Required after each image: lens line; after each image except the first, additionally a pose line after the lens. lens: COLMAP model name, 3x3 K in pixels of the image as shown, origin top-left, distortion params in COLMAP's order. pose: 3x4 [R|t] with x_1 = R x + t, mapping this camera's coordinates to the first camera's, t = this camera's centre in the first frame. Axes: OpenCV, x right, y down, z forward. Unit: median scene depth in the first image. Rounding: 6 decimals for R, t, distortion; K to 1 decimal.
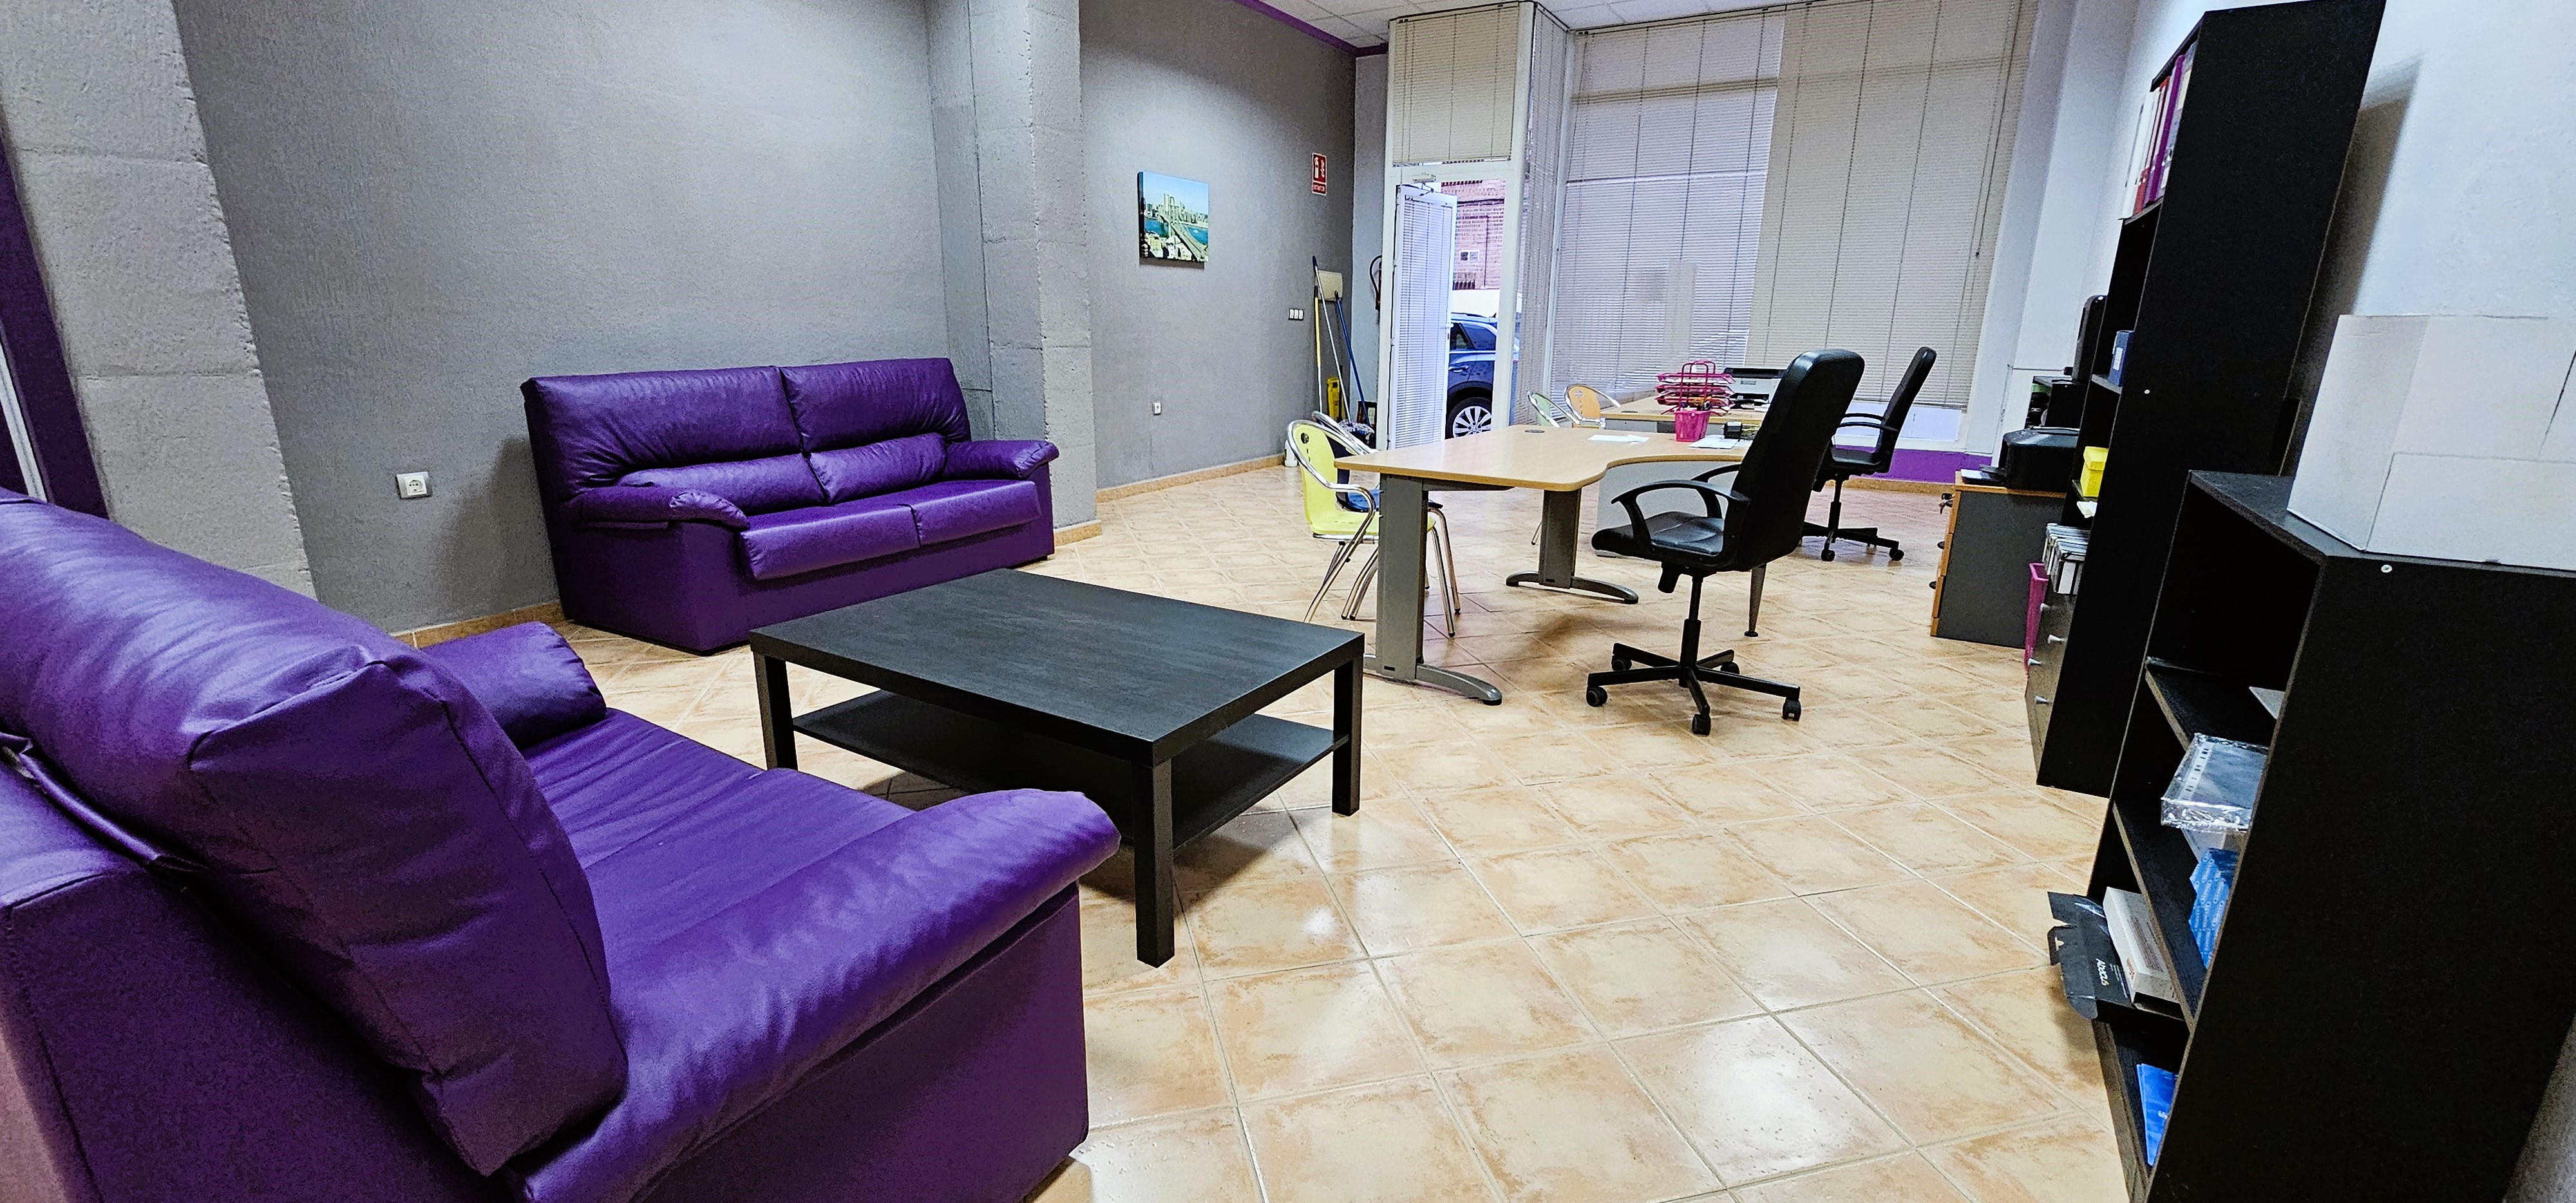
lens RADIAL K [[1048.5, 0, 1295.5], [0, 1048.5, 600.8], [0, 0, 1]] dist [-0.001419, -0.000123]
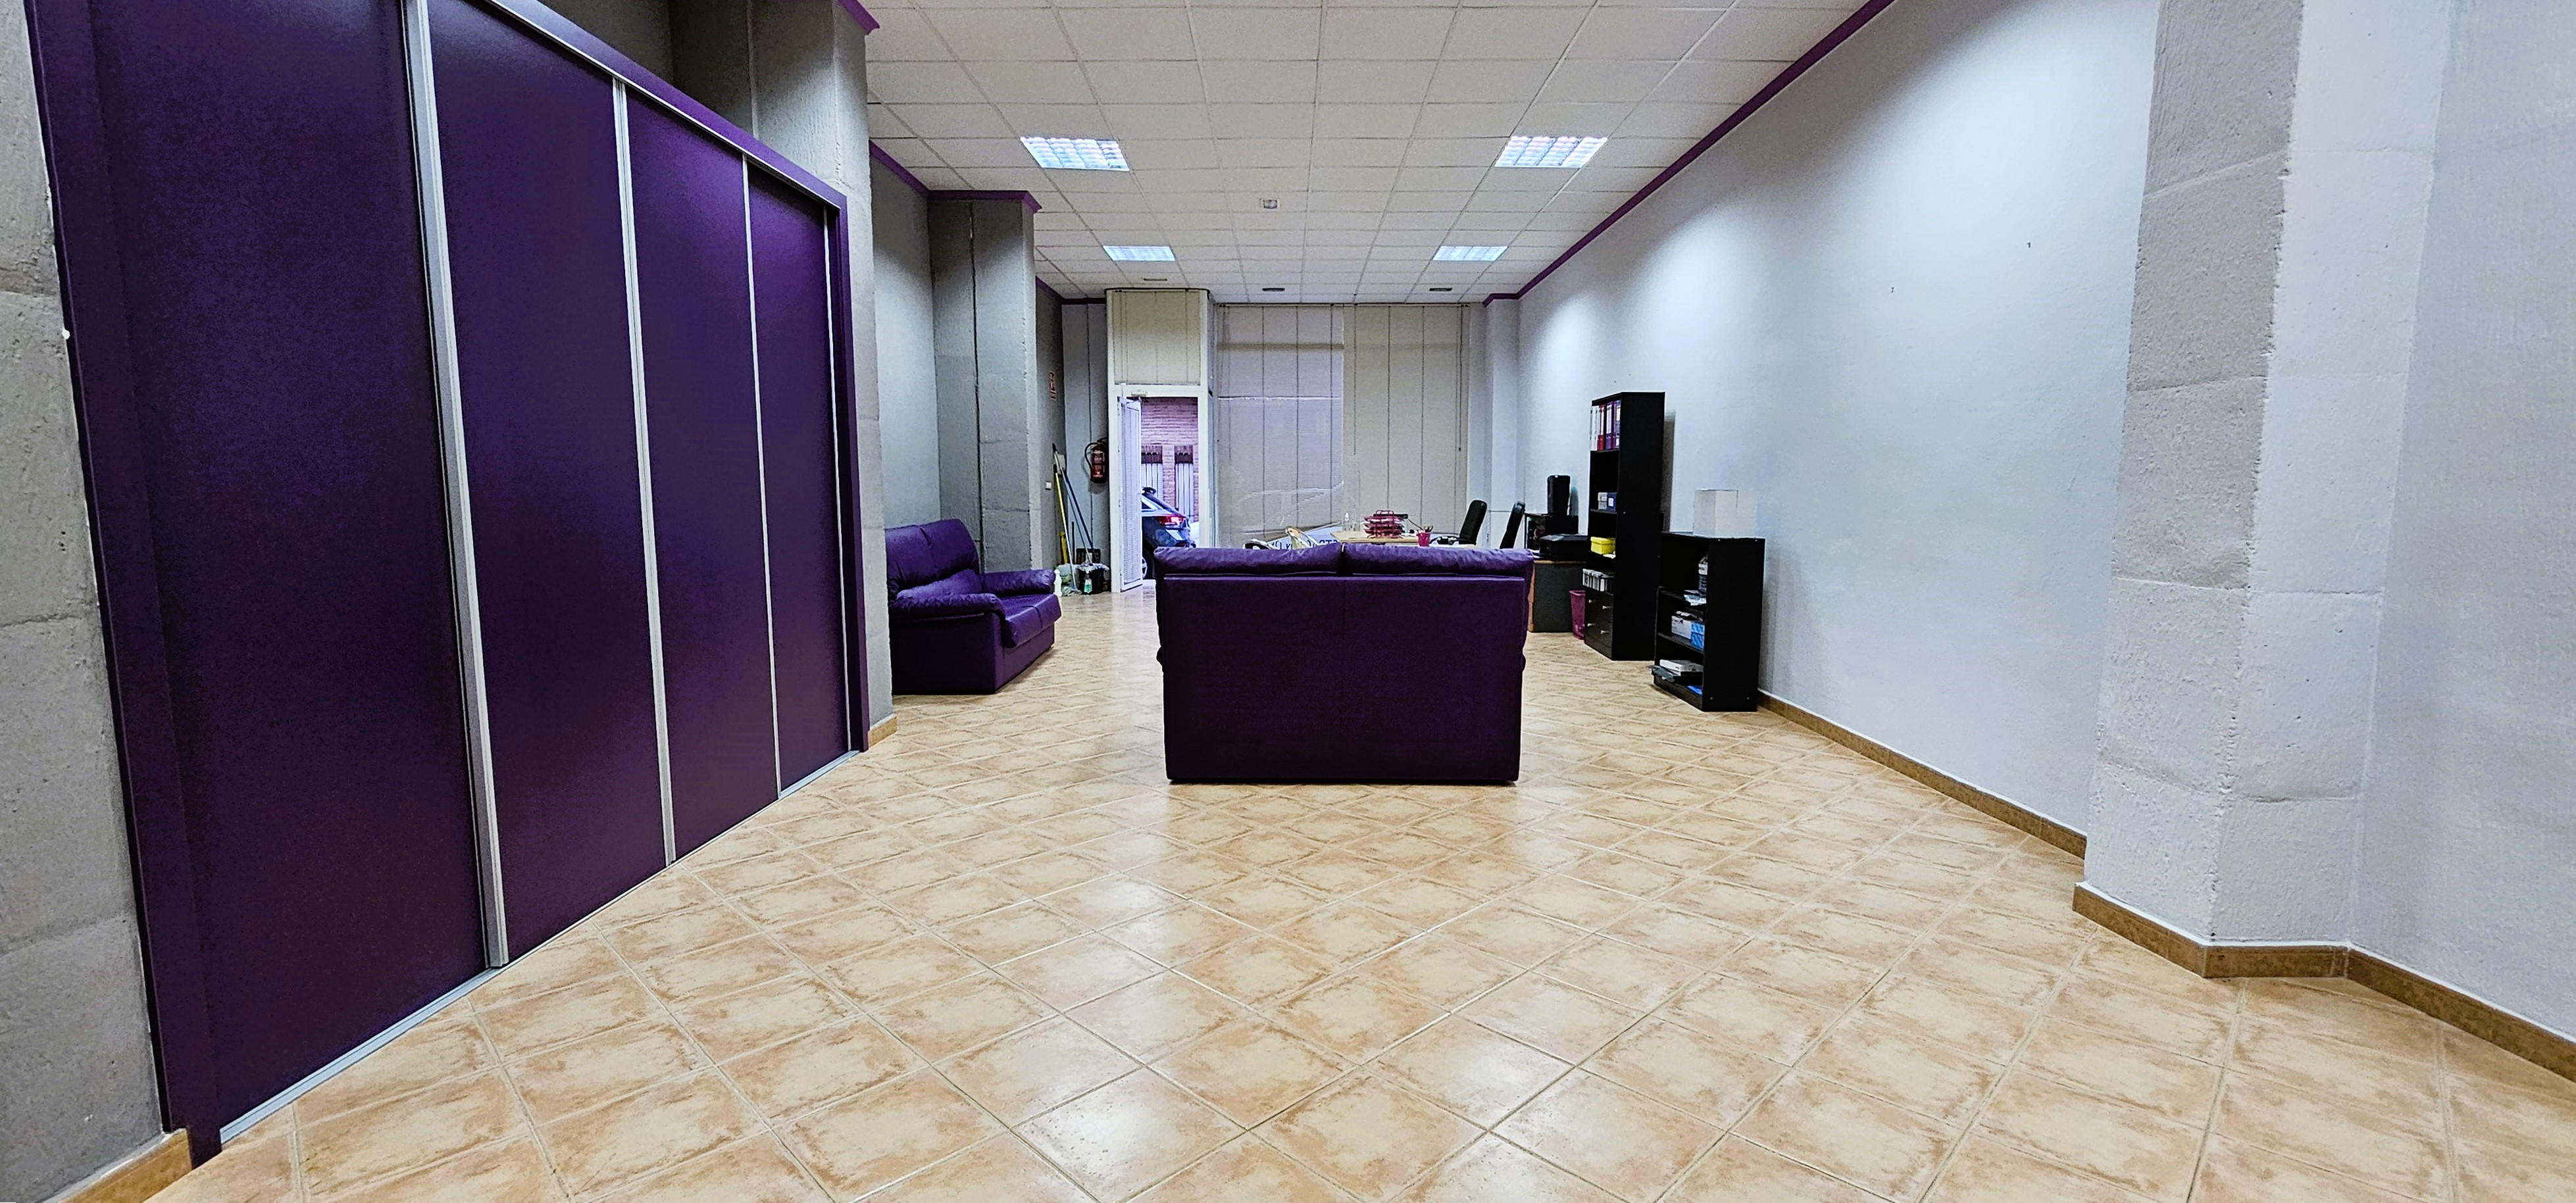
lens RADIAL K [[1064.2, 0, 1294.1], [0, 1064.2, 607.1], [0, 0, 1]] dist [-0.000457, -0.000233]
pose [[0.861484, -0.067316, 0.503304, -0.676200], [0.139605, 0.984377, -0.107296, 0.113169], [-0.488218, 0.162697, 0.857422, -0.475965]]
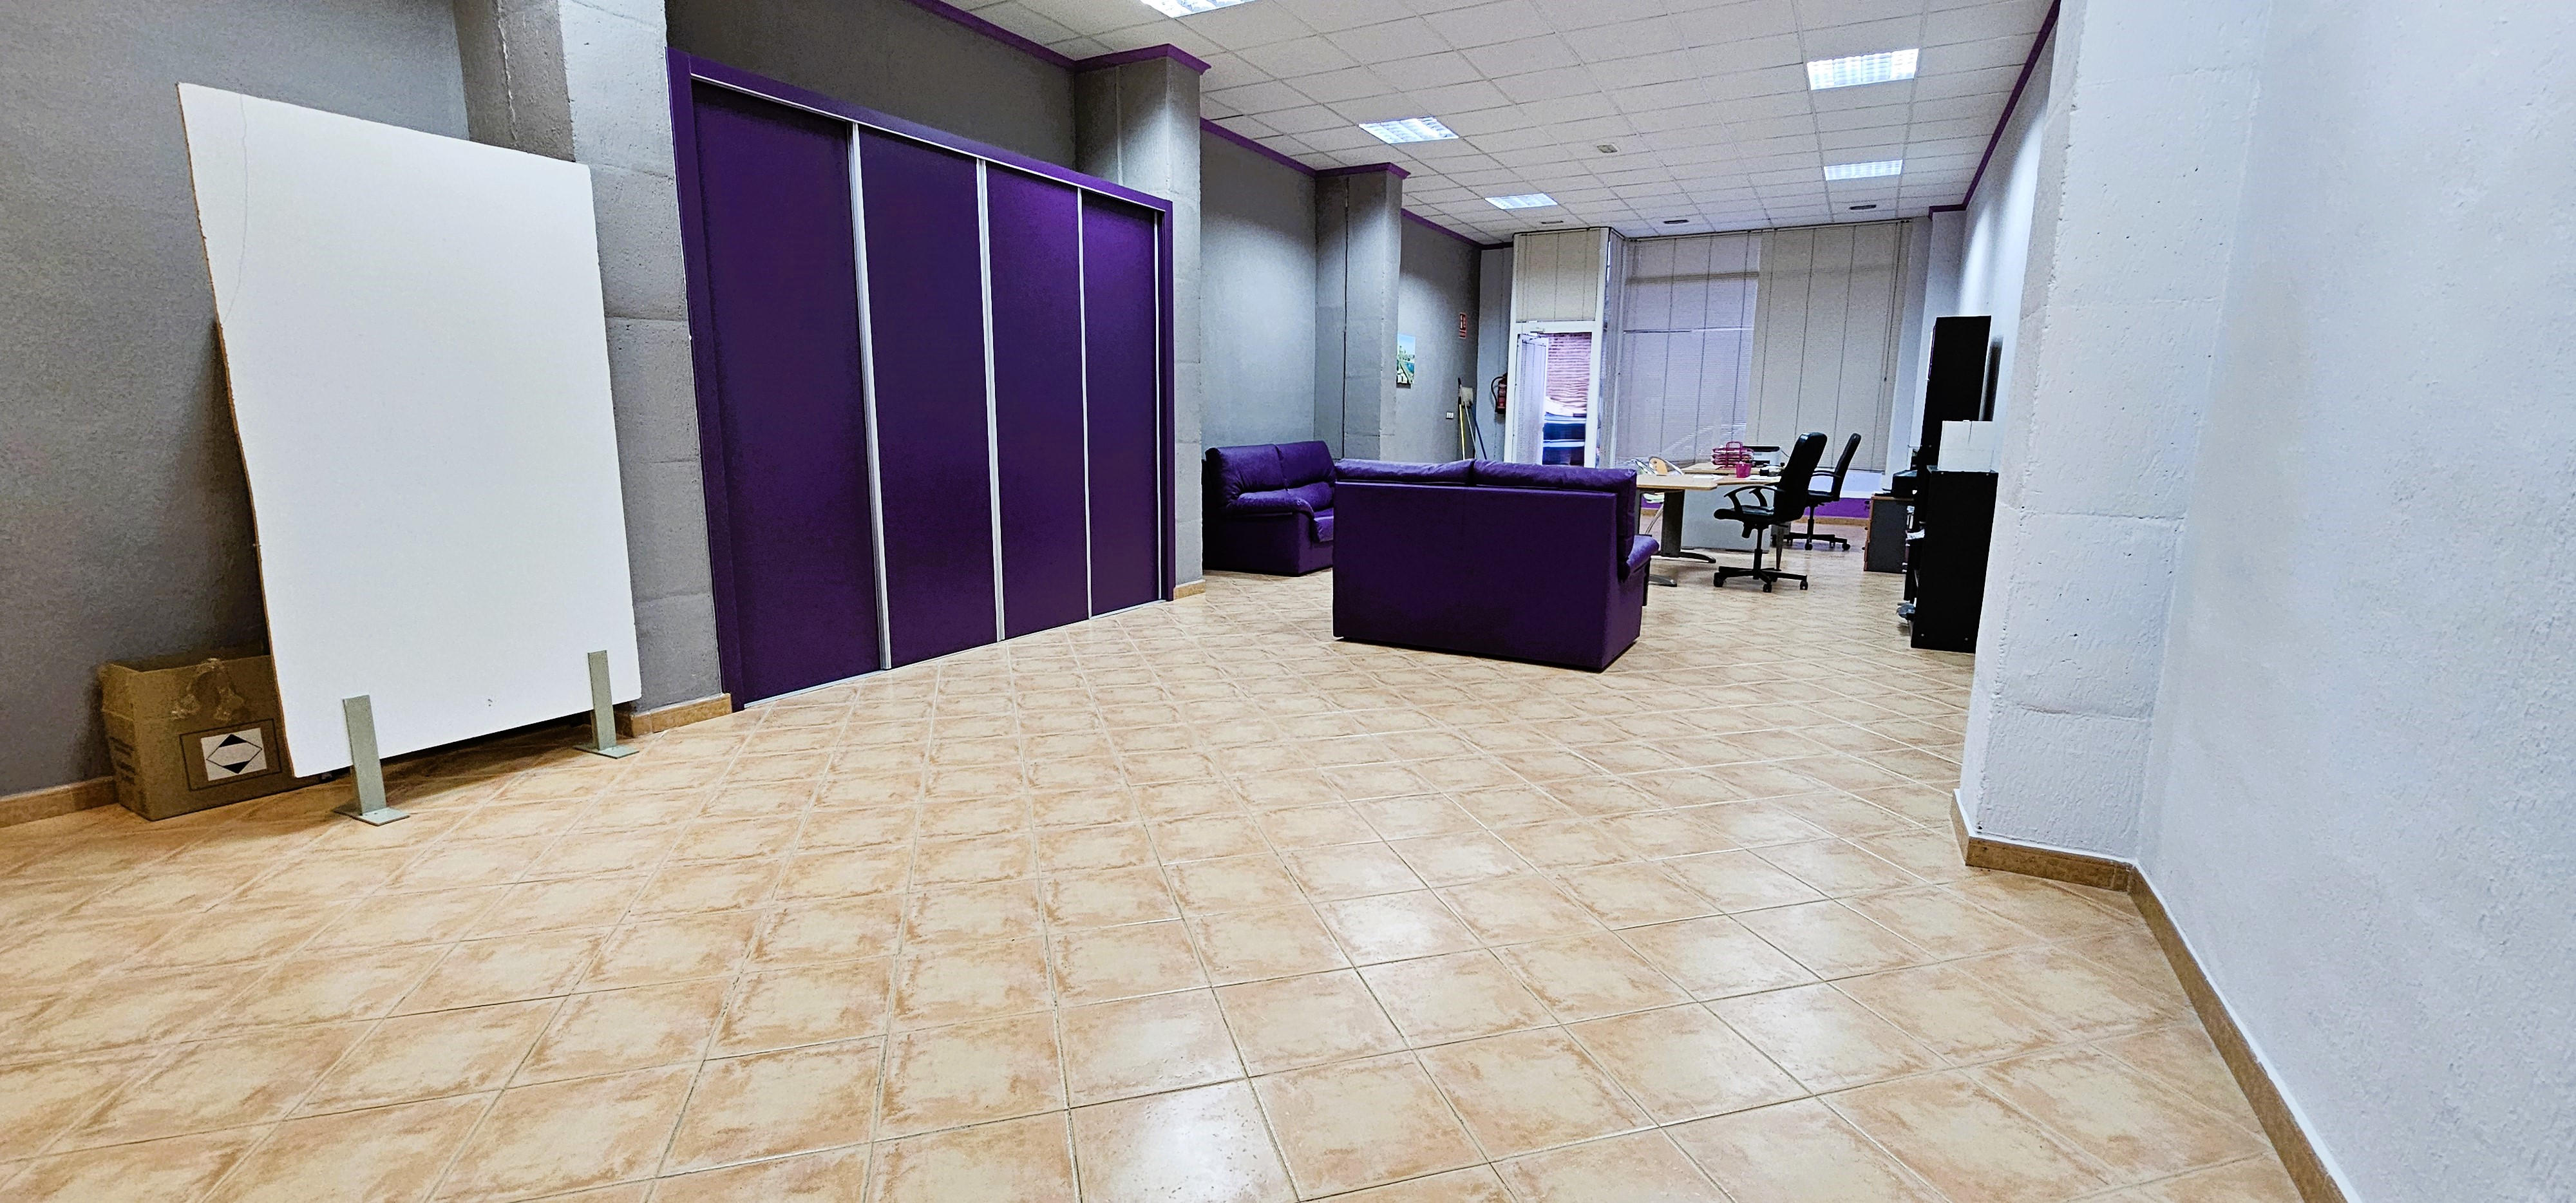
lens RADIAL K [[1048.5, 0, 1295.5], [0, 1048.5, 600.8], [0, 0, 1]] dist [-0.001419, -0.000123]
pose [[0.999427, -0.007518, 0.032999, -0.434511], [0.010404, 0.996053, -0.088149, 0.197539], [-0.032206, 0.088442, 0.995561, -0.757986]]
